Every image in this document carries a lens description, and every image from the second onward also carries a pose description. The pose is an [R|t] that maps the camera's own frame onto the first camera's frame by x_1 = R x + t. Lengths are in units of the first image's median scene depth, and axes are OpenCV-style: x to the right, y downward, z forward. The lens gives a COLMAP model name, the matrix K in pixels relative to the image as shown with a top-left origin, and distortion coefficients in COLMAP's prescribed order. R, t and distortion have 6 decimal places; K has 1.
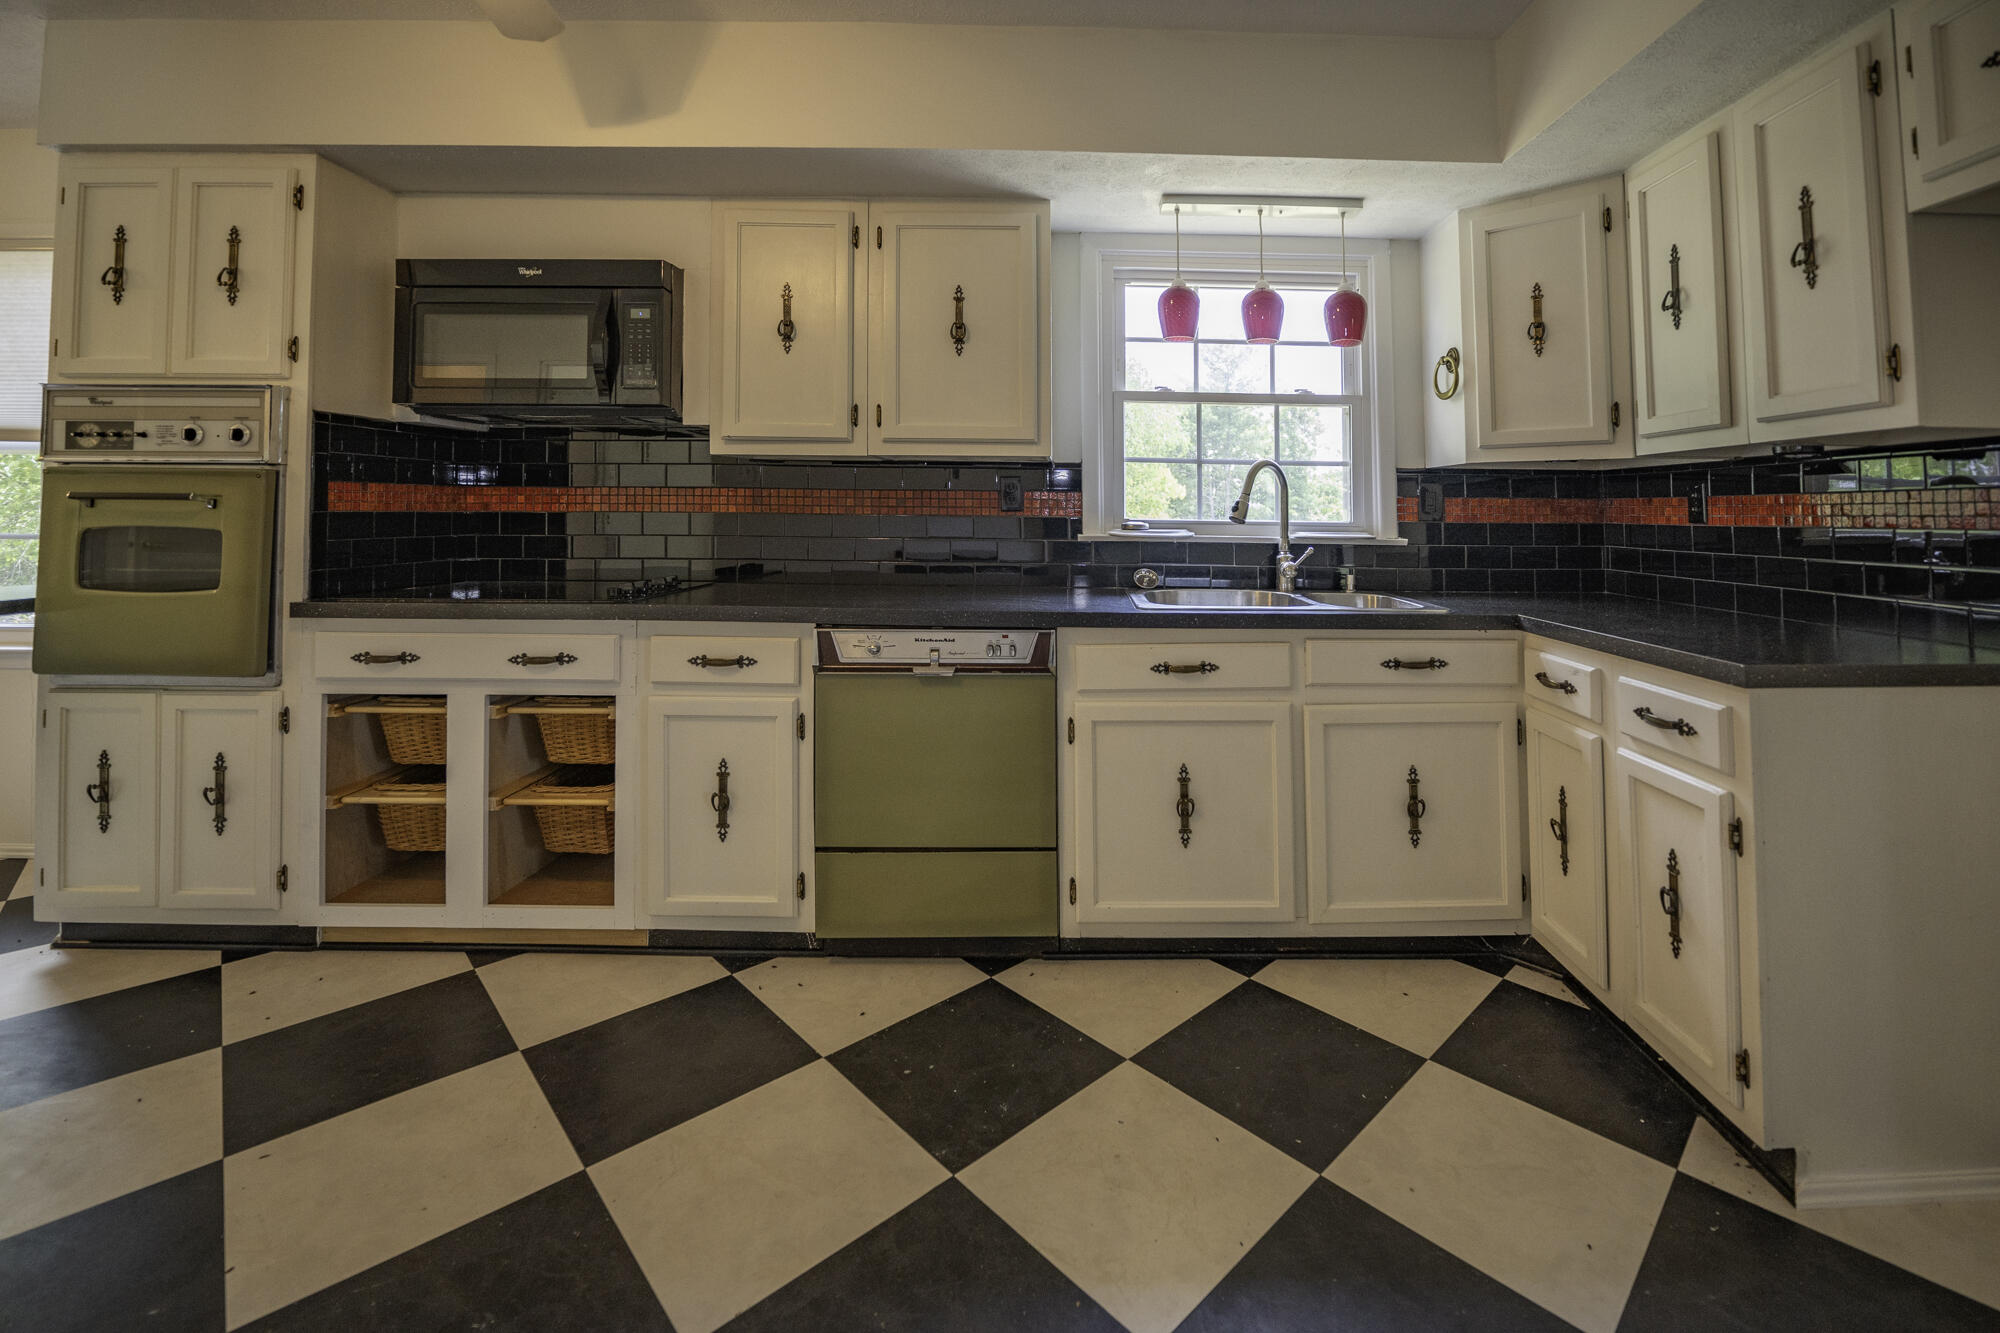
lens RADIAL K [[1020.9, 0, 1043.3], [0, 1020.9, 543.8], [0, 0, 1]] dist [-0.035403, 0.004805]
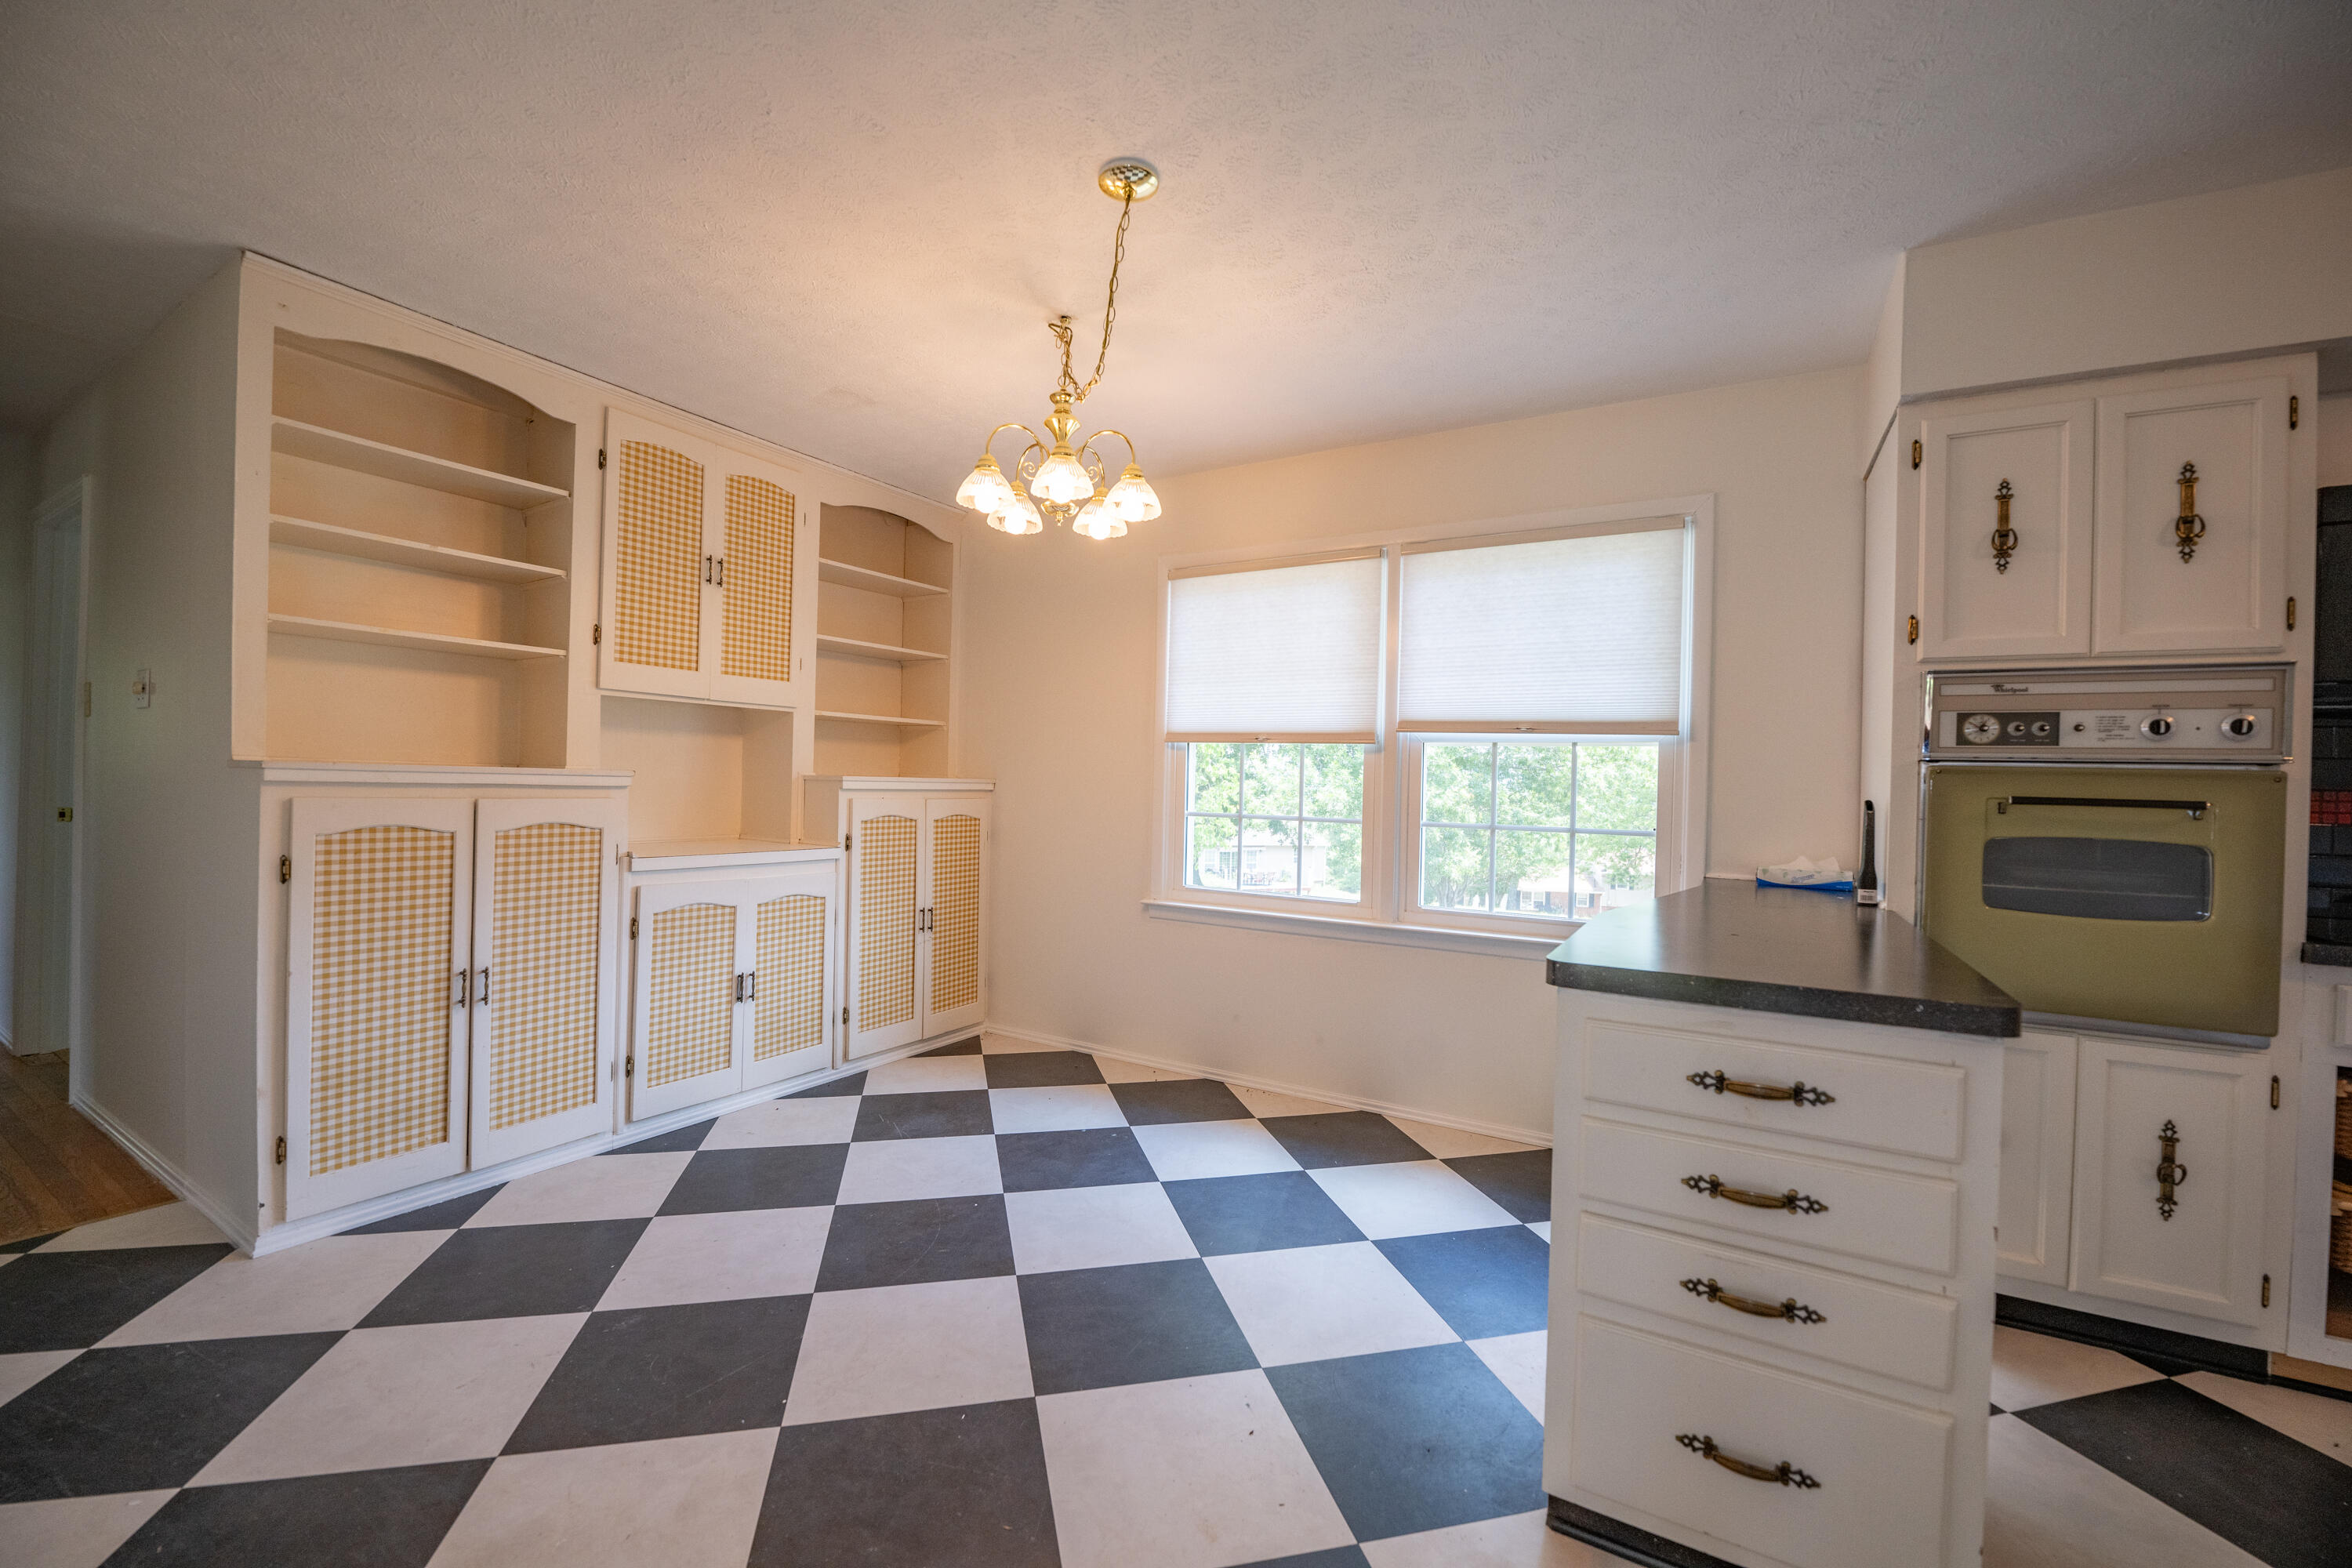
lens RADIAL K [[954.0, 0, 1195.7], [0, 954.0, 807.7], [0, 0, 1]] dist [-0.015289, -0.001135]
pose [[0.852605, 0.026755, -0.521870, -1.076997], [-0.009368, 0.999310, 0.035928, -0.061946], [0.522472, -0.025744, 0.852268, -0.051361]]
